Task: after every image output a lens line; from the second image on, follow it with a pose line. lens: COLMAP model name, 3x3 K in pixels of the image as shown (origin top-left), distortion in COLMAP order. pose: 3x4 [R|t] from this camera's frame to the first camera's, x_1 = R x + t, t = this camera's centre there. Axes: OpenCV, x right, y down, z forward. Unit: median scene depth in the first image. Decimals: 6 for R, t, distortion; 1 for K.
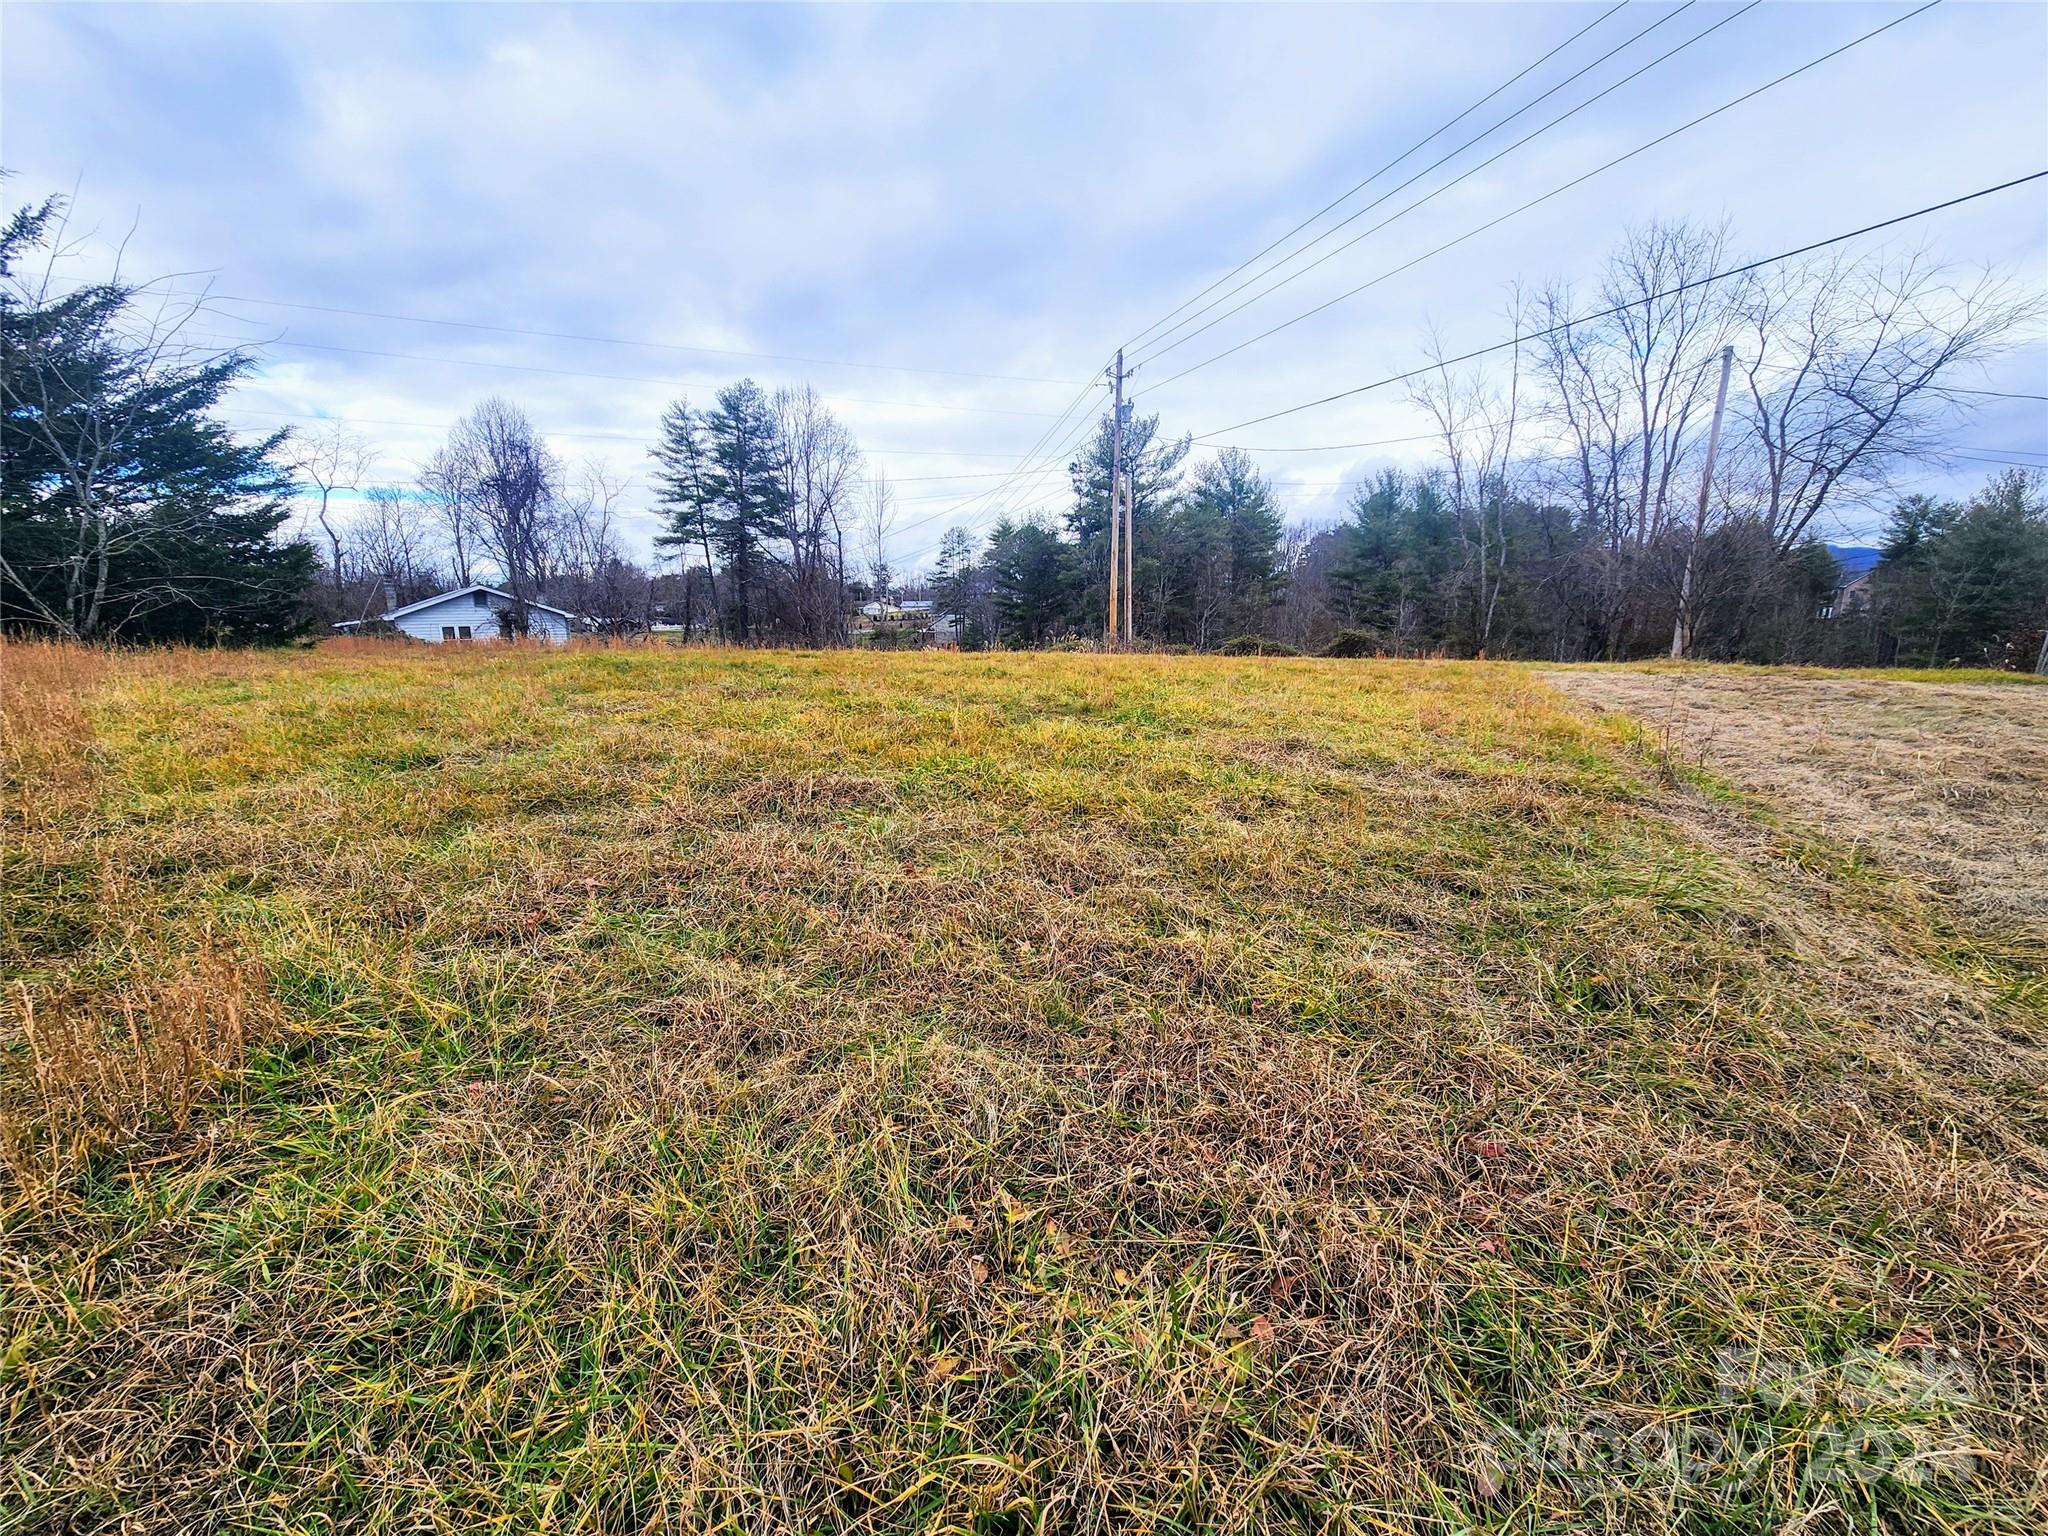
lens RADIAL K [[828.6, 0, 984.4], [0, 828.6, 739.3], [0, 0, 1]] dist [0.001817, -0.001726]
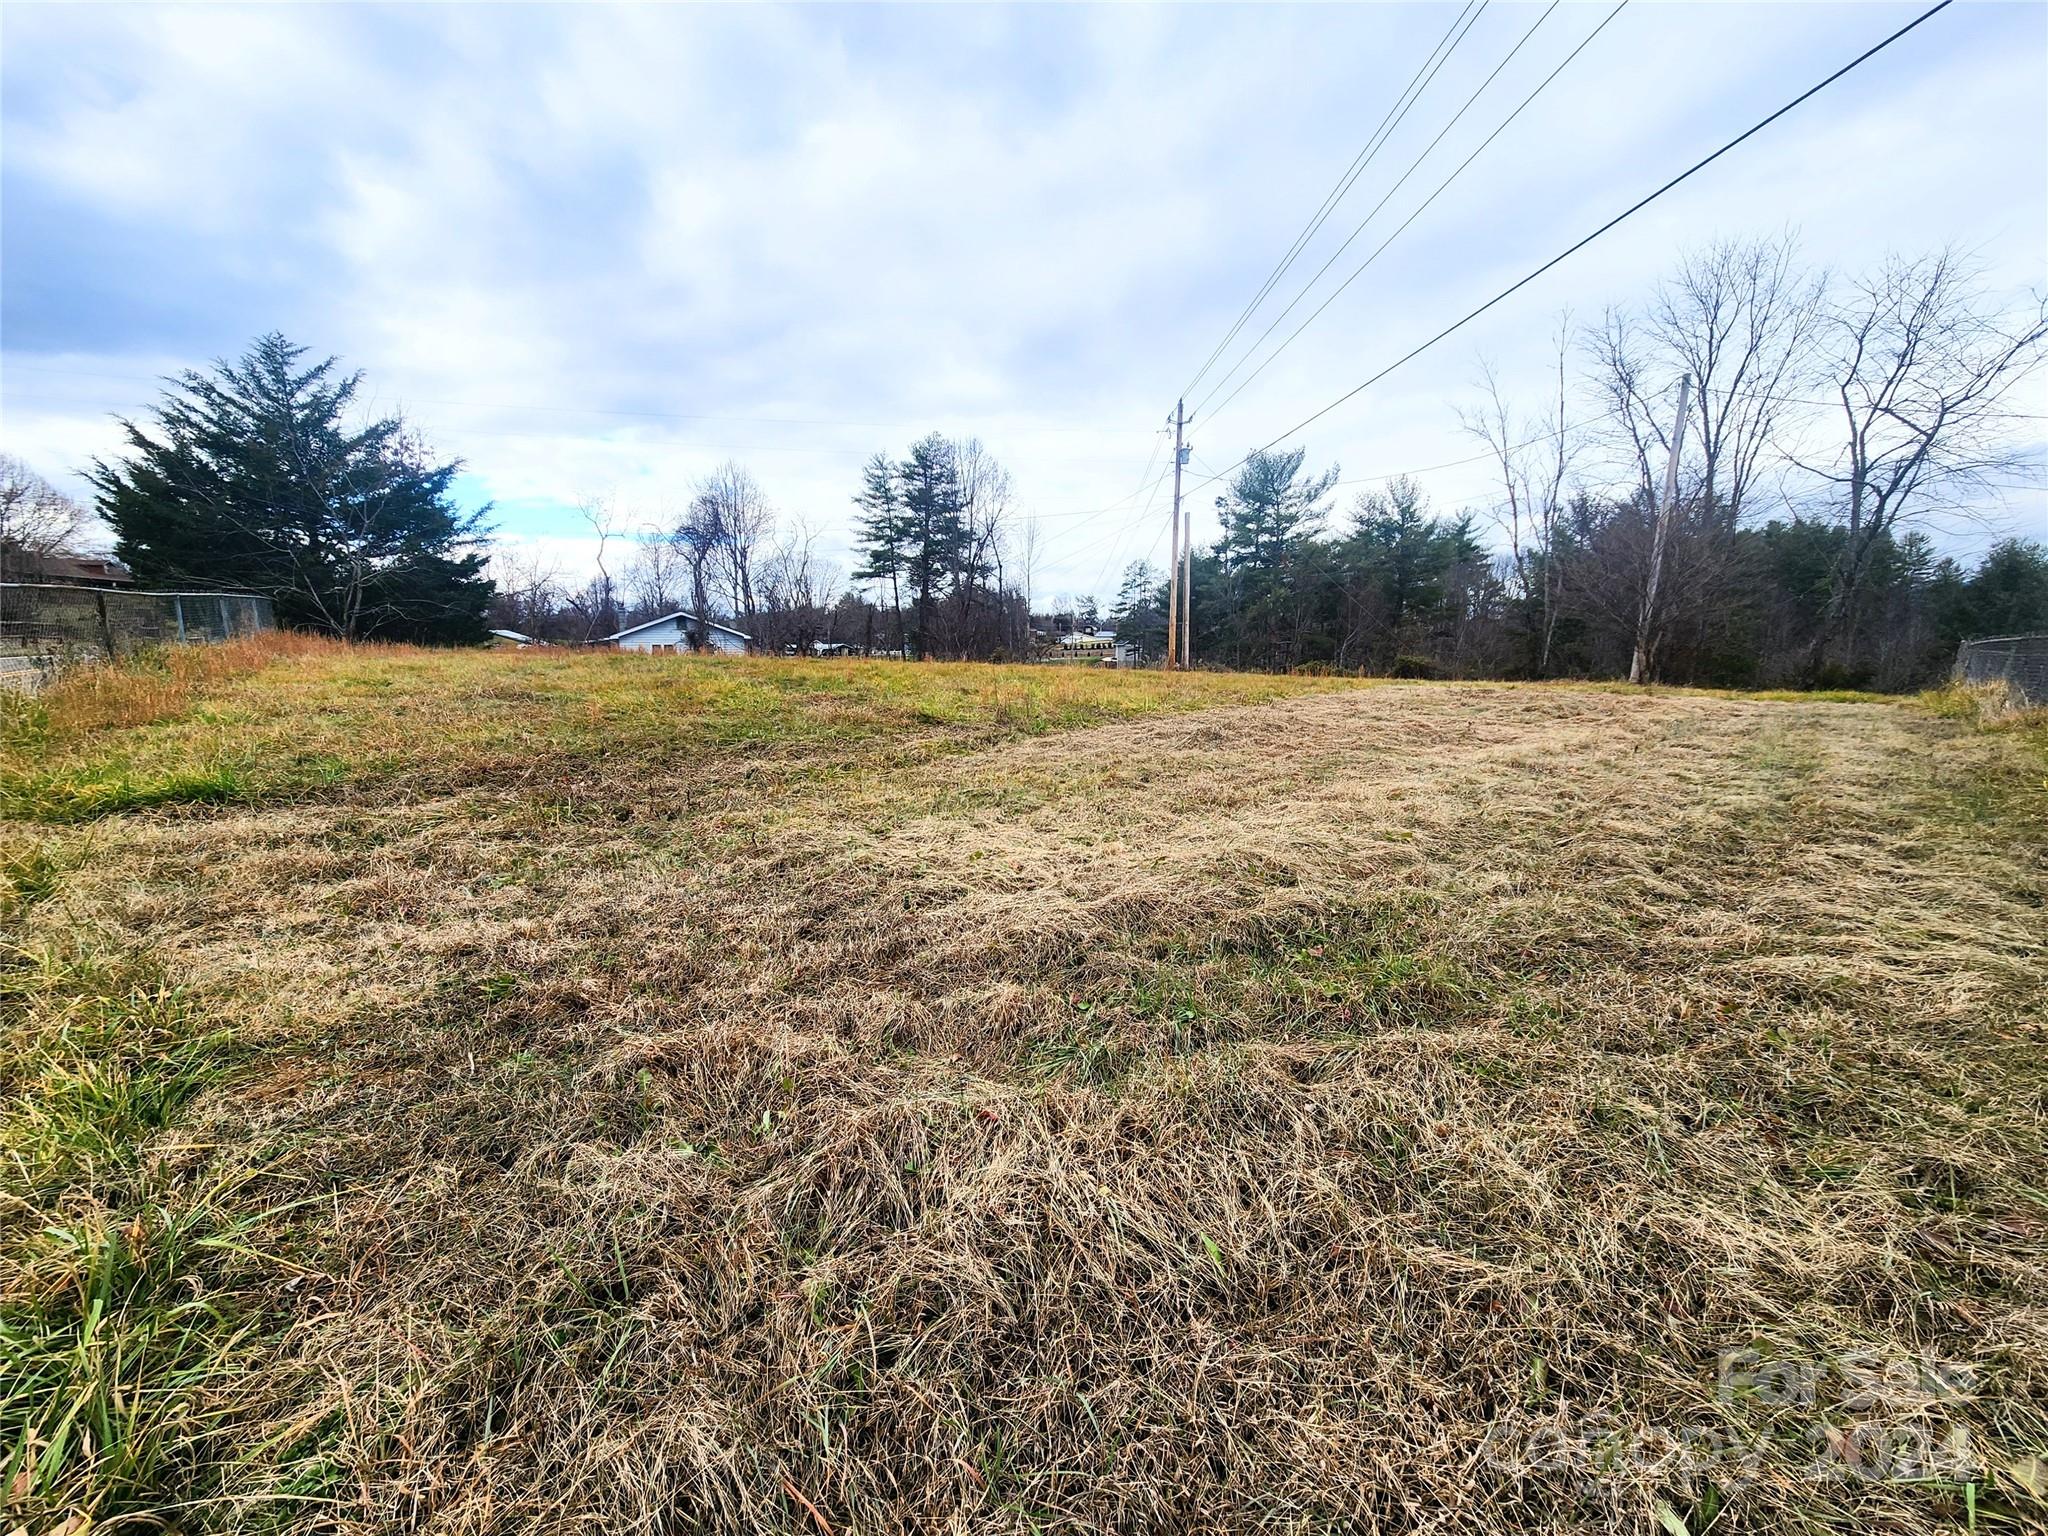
lens RADIAL K [[828.6, 0, 1026.9], [0, 828.6, 773.7], [0, 0, 1]] dist [0.001817, -0.001726]
pose [[0.969827, 0.048735, -0.238873, 0.126111], [-0.048397, 0.998802, 0.007282, 0.015483], [0.238942, 0.004498, 0.971023, -0.060070]]
